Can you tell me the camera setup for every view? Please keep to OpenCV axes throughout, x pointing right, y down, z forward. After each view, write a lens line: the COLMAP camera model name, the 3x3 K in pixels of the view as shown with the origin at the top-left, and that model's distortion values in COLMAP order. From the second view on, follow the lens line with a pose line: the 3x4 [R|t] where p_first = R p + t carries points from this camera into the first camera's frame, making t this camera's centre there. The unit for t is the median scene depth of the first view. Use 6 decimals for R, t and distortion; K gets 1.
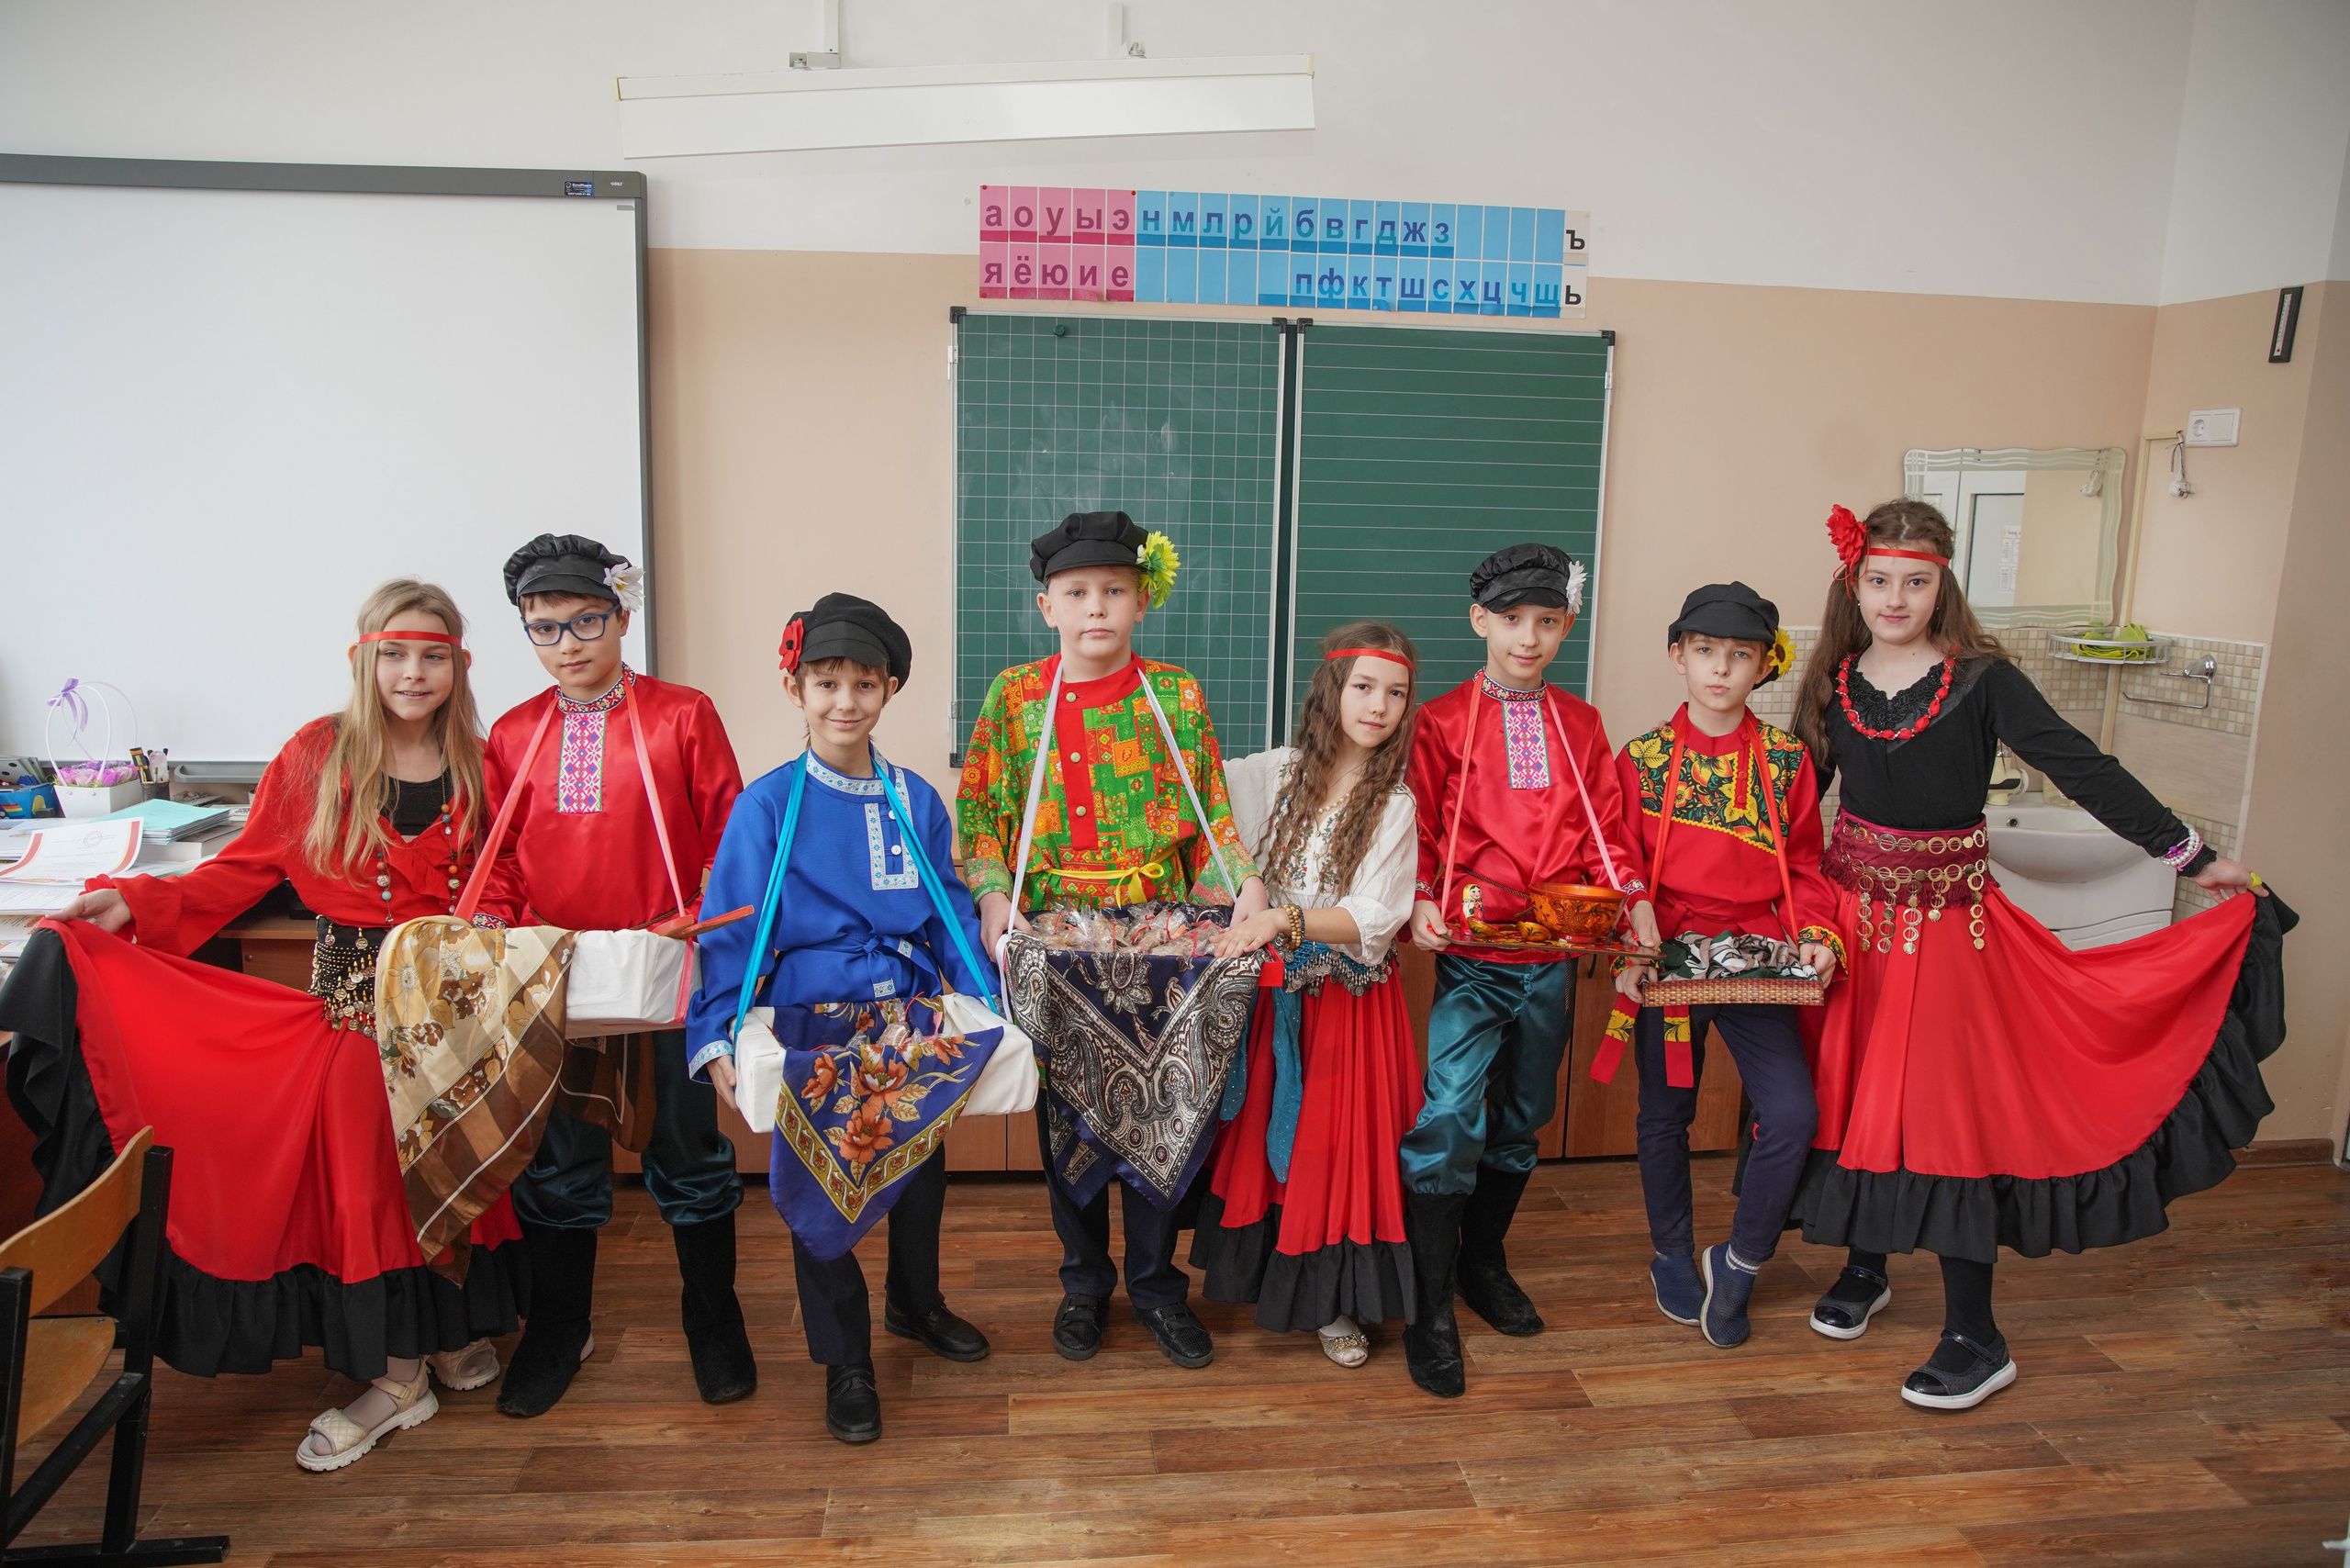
lens RADIAL K [[1669.9, 0, 1165.3], [0, 1669.9, 780.5], [0, 0, 1]] dist [-0.112182, 0.078773]
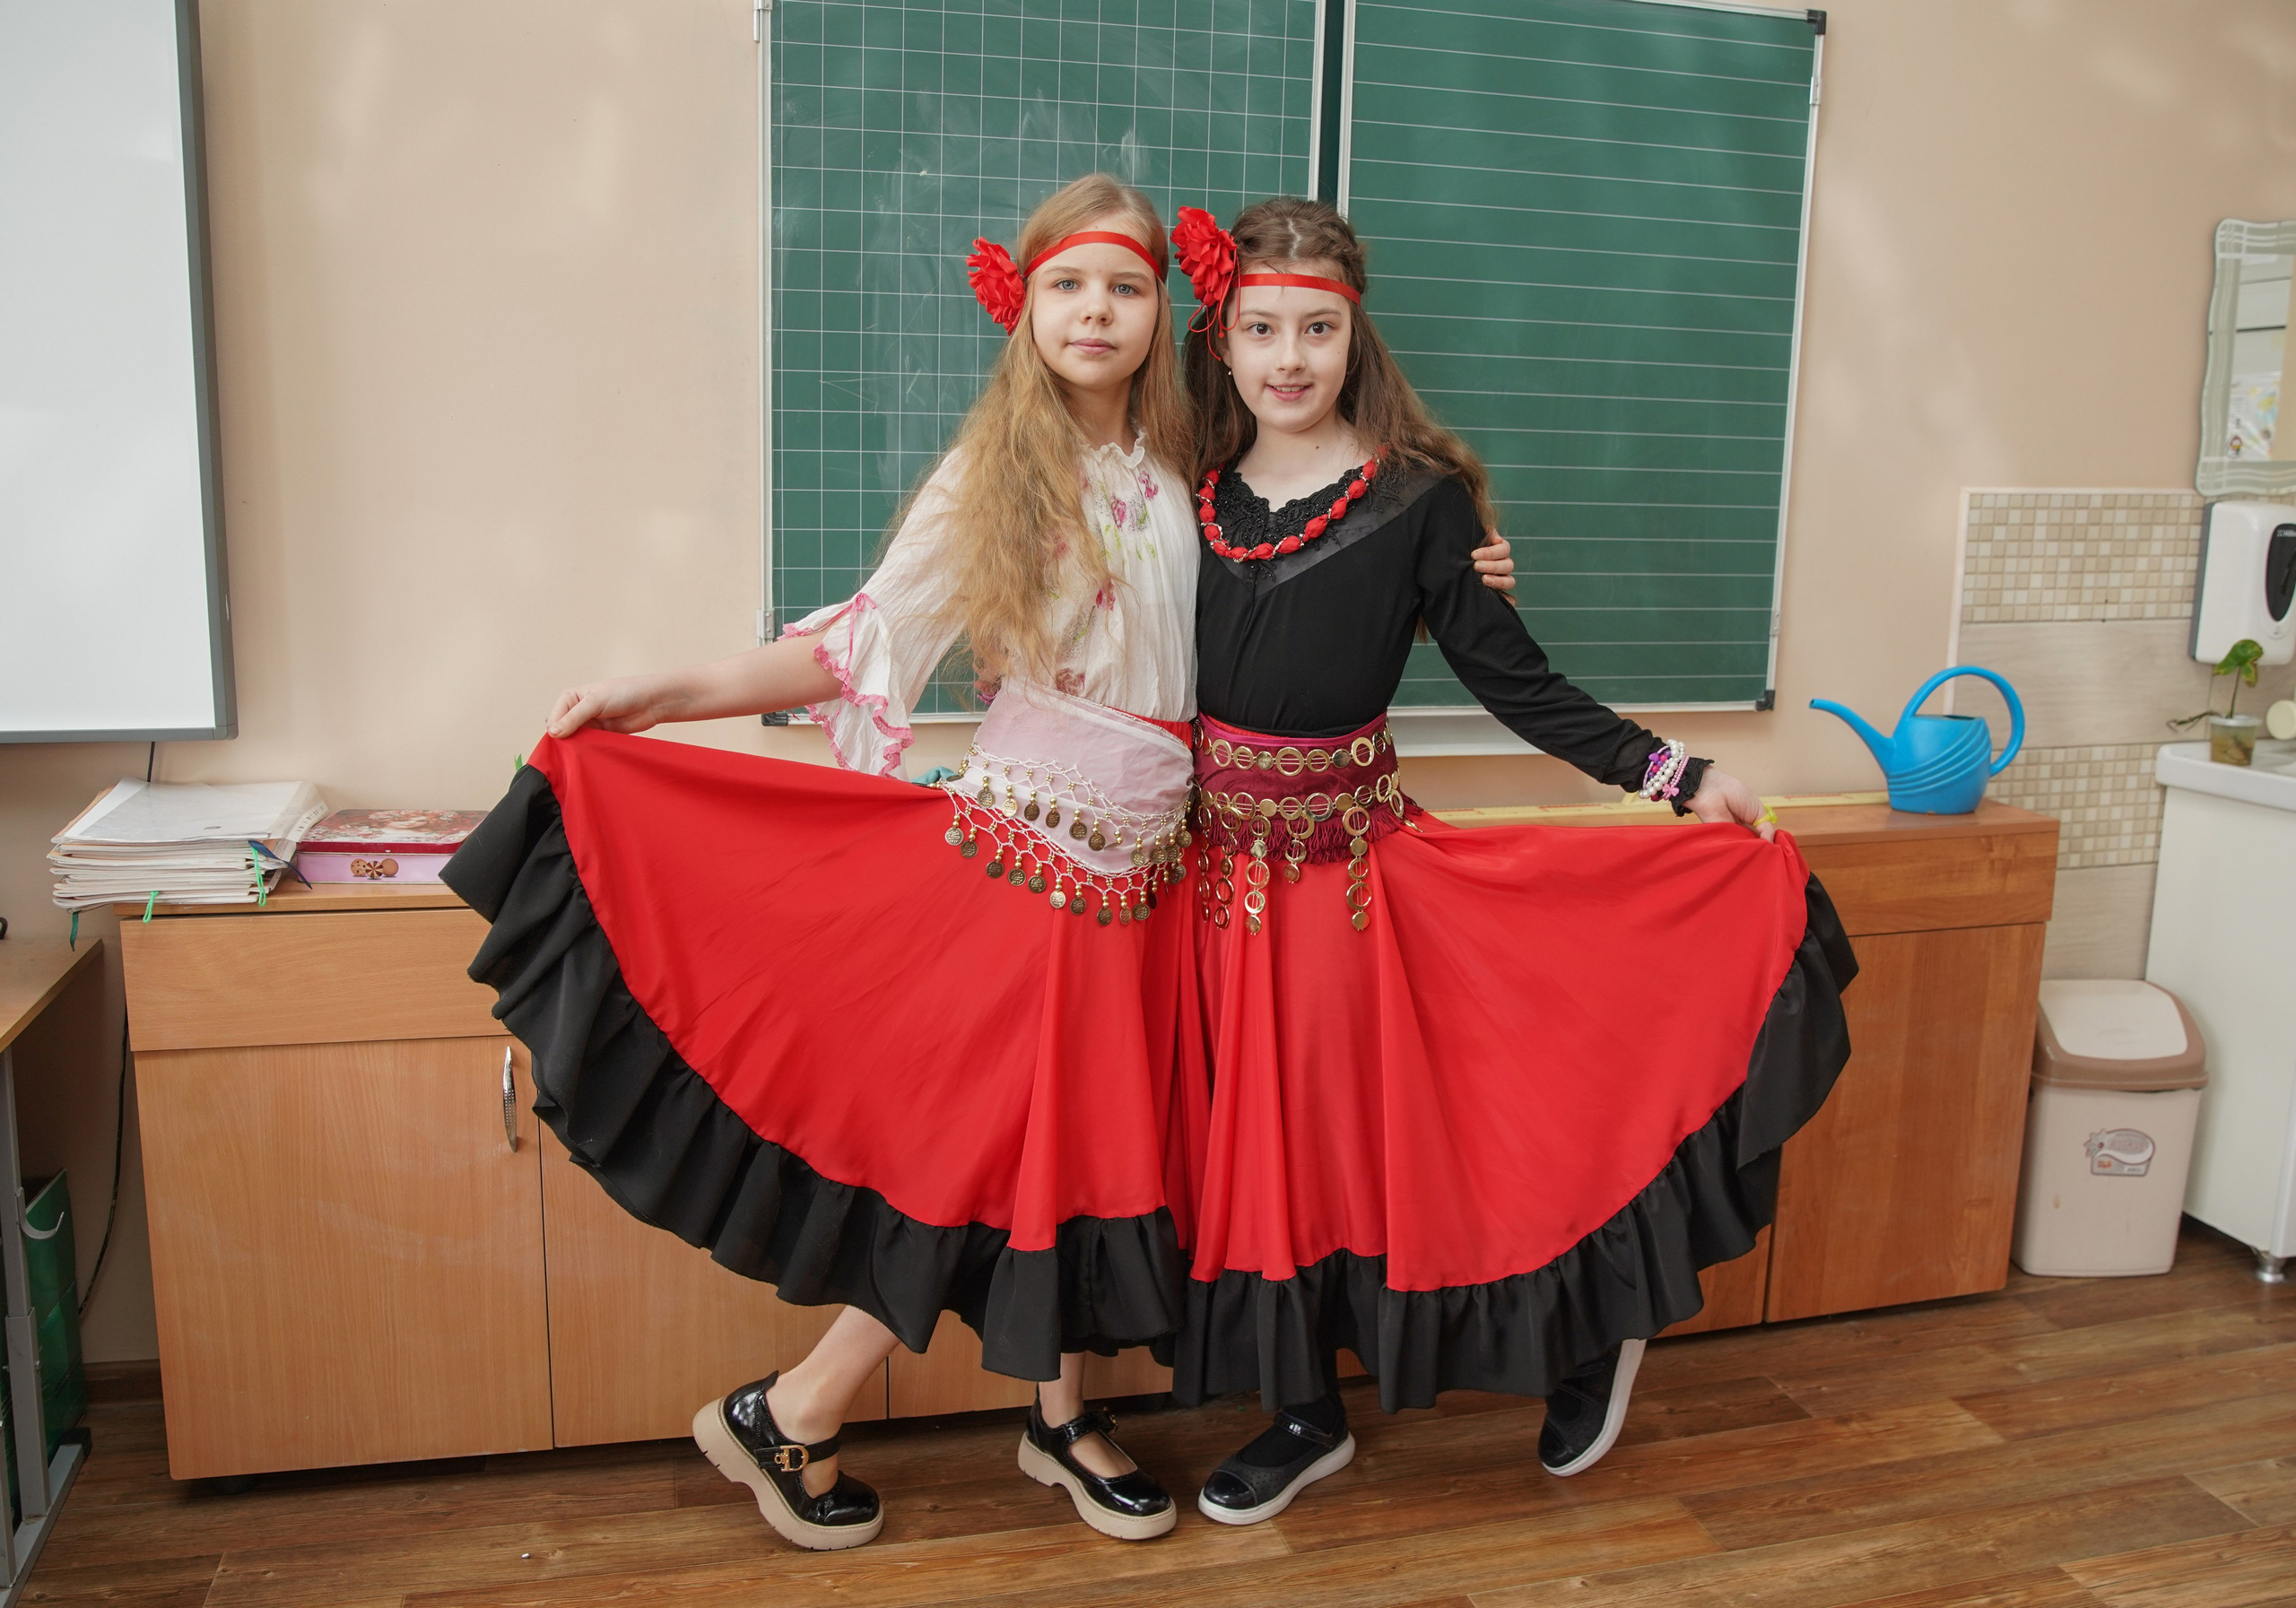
lens RADIAL K [[1934.0, 0, 1146.3], [0, 1934.0, 795.0], [0, 0, 1]] dist [-0.117870, 0.093952]
pose [[0.988048, -0.026137, 0.151917, -0.102927], [0.024978, 0.999643, 0.009529, 0.013401], [-0.152111, -0.005620, 0.988347, 0.332919]]
